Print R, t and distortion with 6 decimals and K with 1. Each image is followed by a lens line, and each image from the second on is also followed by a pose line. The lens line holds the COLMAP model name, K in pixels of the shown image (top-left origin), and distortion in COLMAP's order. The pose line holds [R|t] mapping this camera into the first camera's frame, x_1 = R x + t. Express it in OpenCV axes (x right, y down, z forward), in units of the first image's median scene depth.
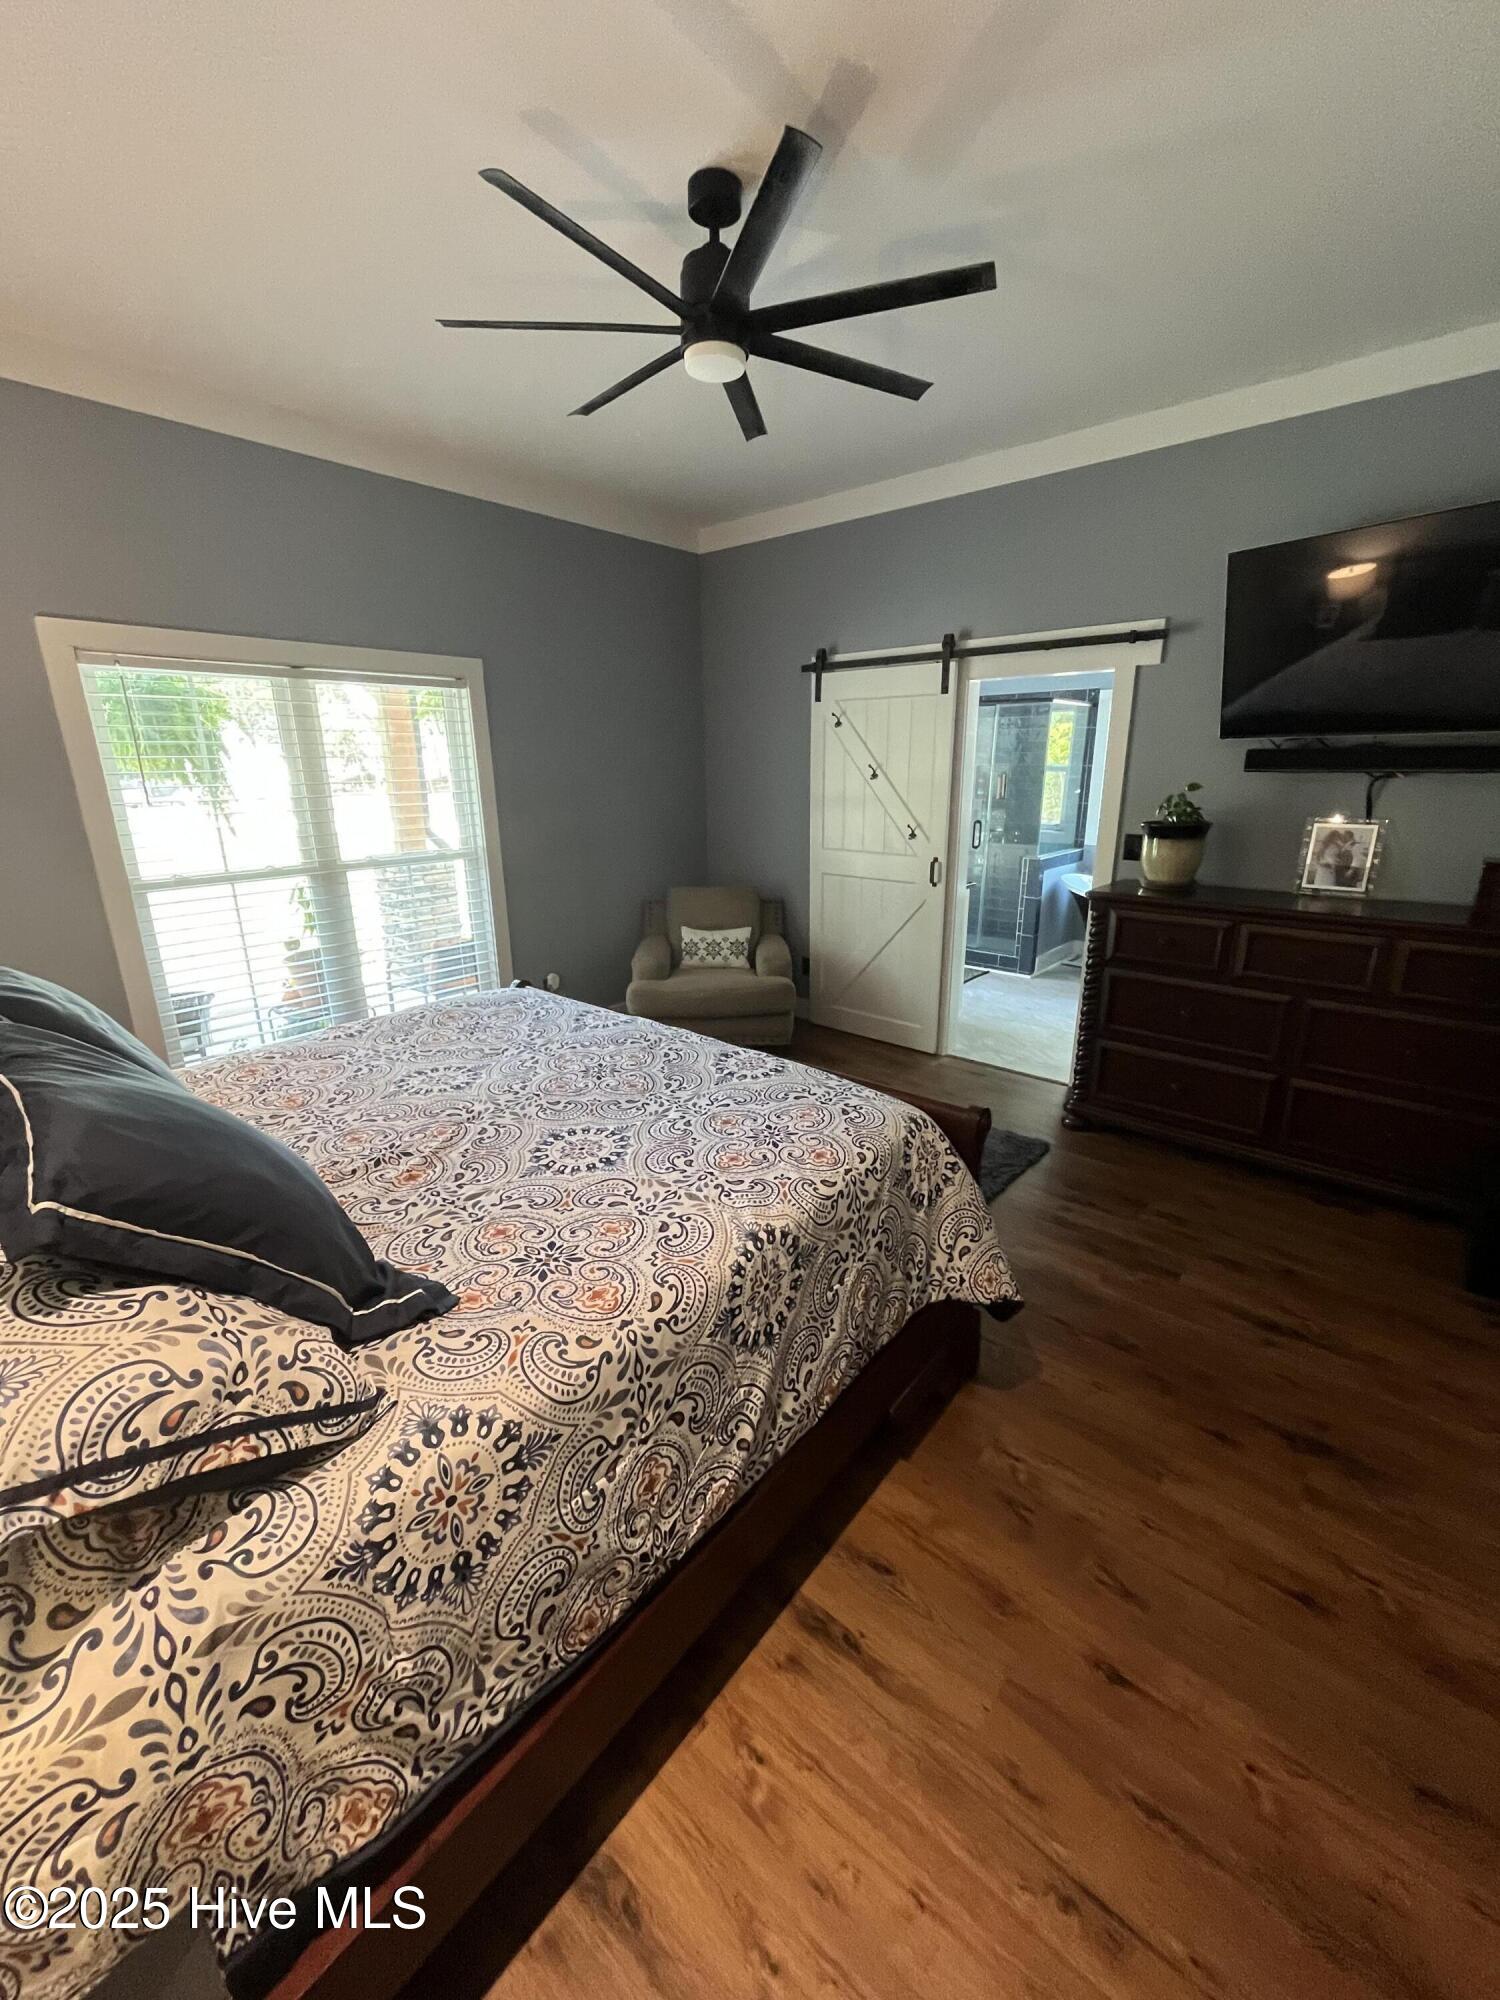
lens RADIAL K [[805.6, 0, 750.0], [0, 805.6, 1000.0], [0, 0, 1]] dist [-0.000997, 0.000228]
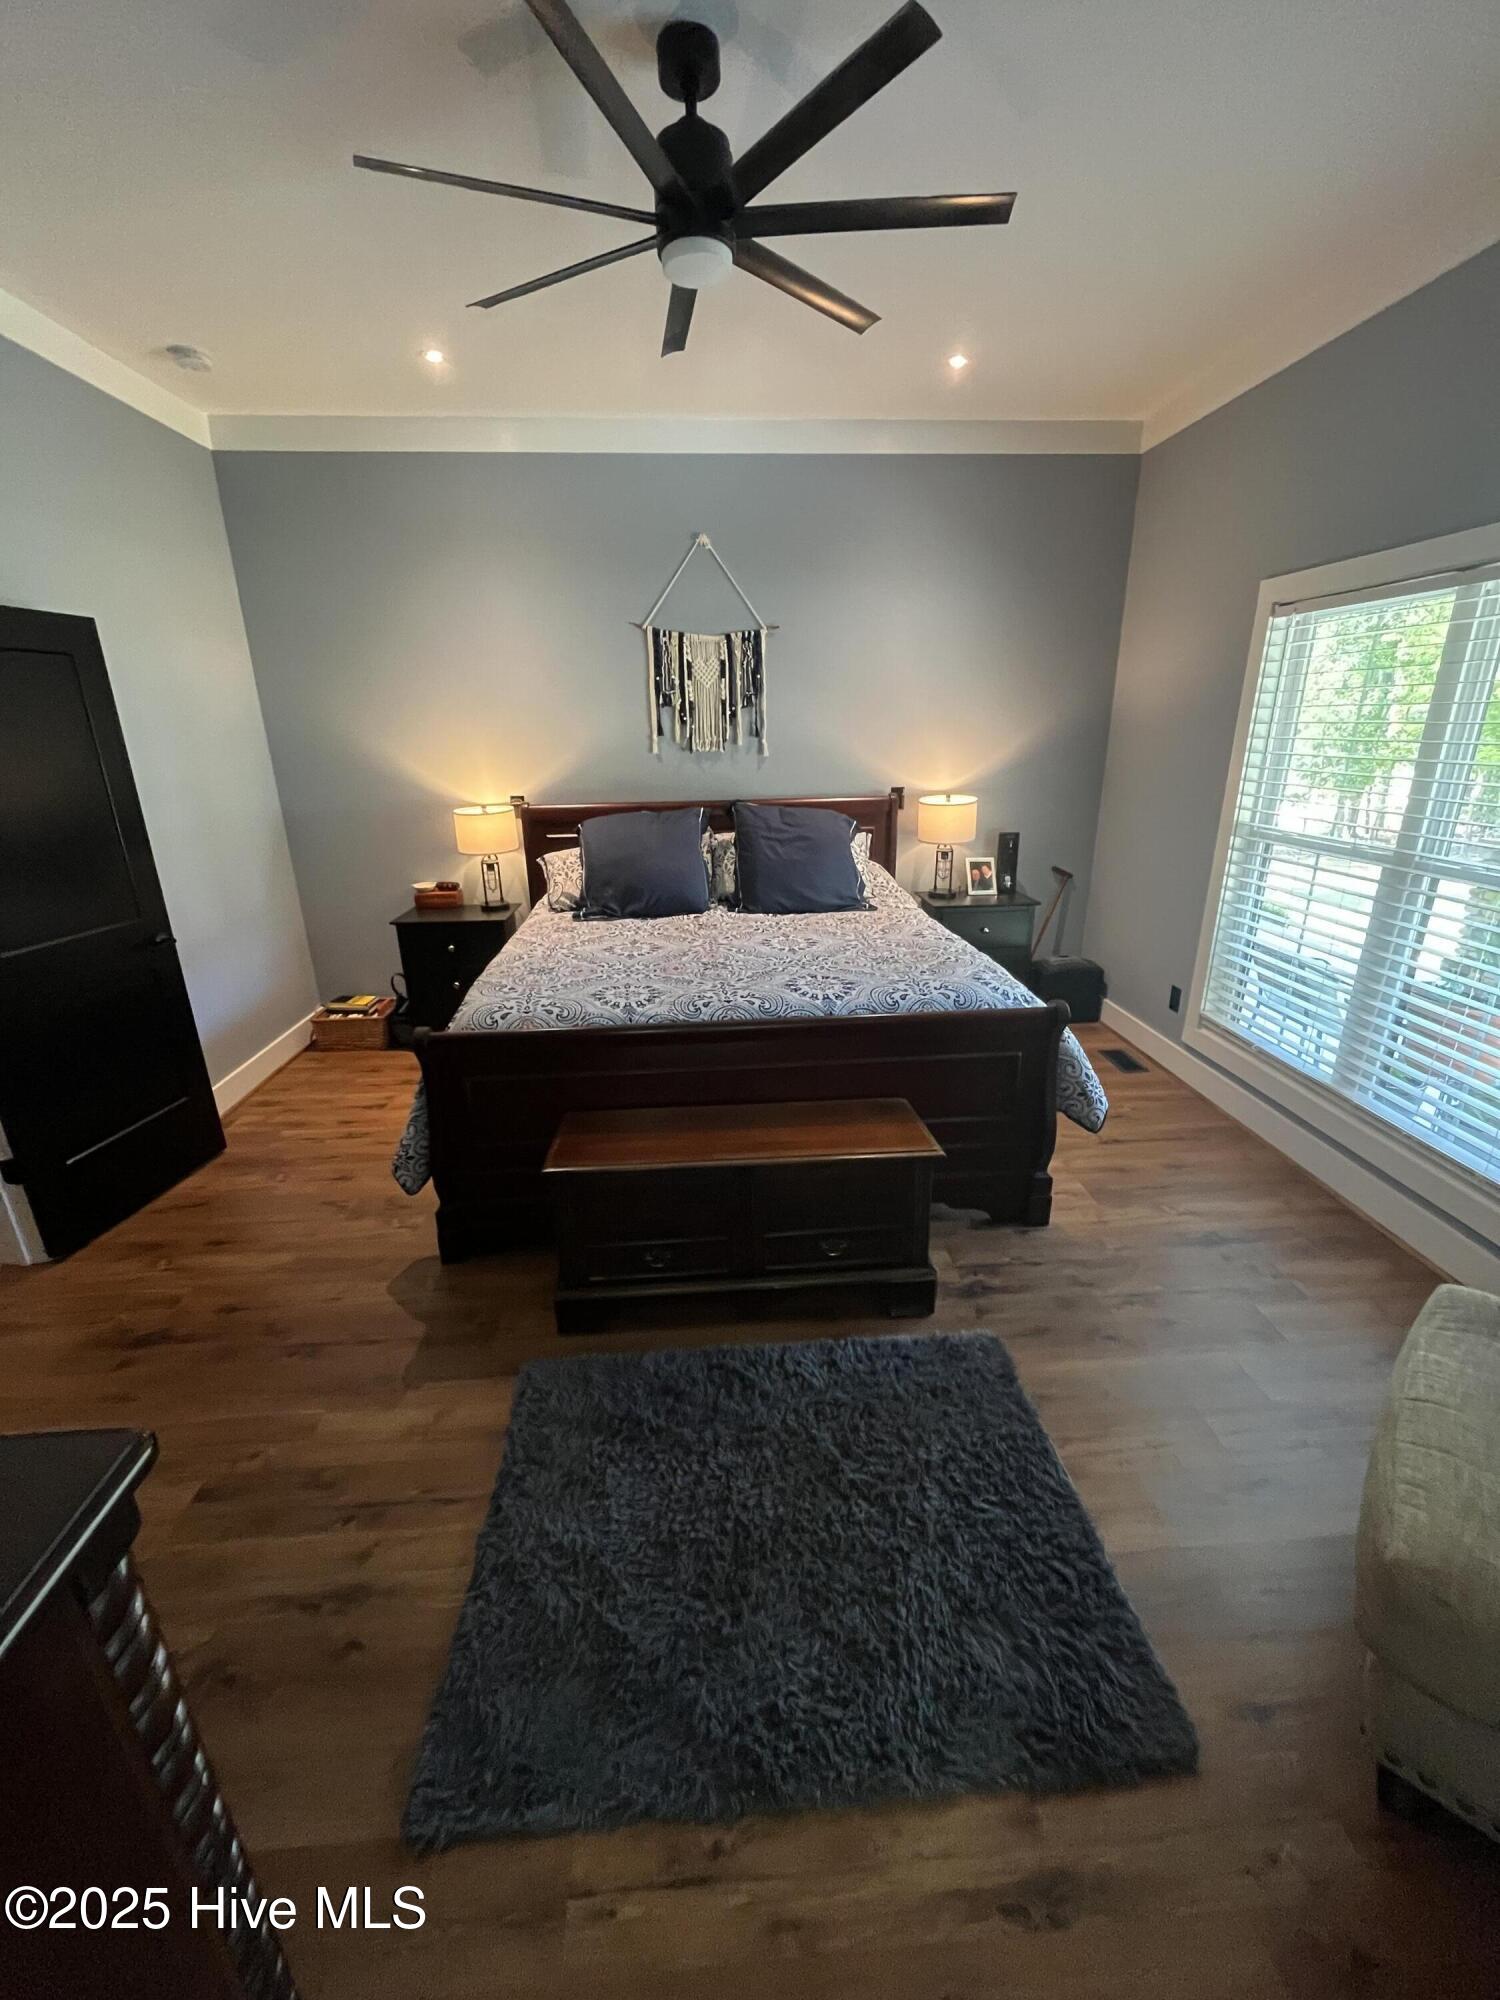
lens RADIAL K [[805.6, 0, 750.0], [0, 805.6, 1000.0], [0, 0, 1]] dist [-0.000997, 0.000228]
pose [[-0.713144, 0.248208, -0.655605, 0.701842], [-0.179432, 0.839435, 0.512984, -0.596006], [0.677665, 0.483468, -0.554102, 1.952579]]
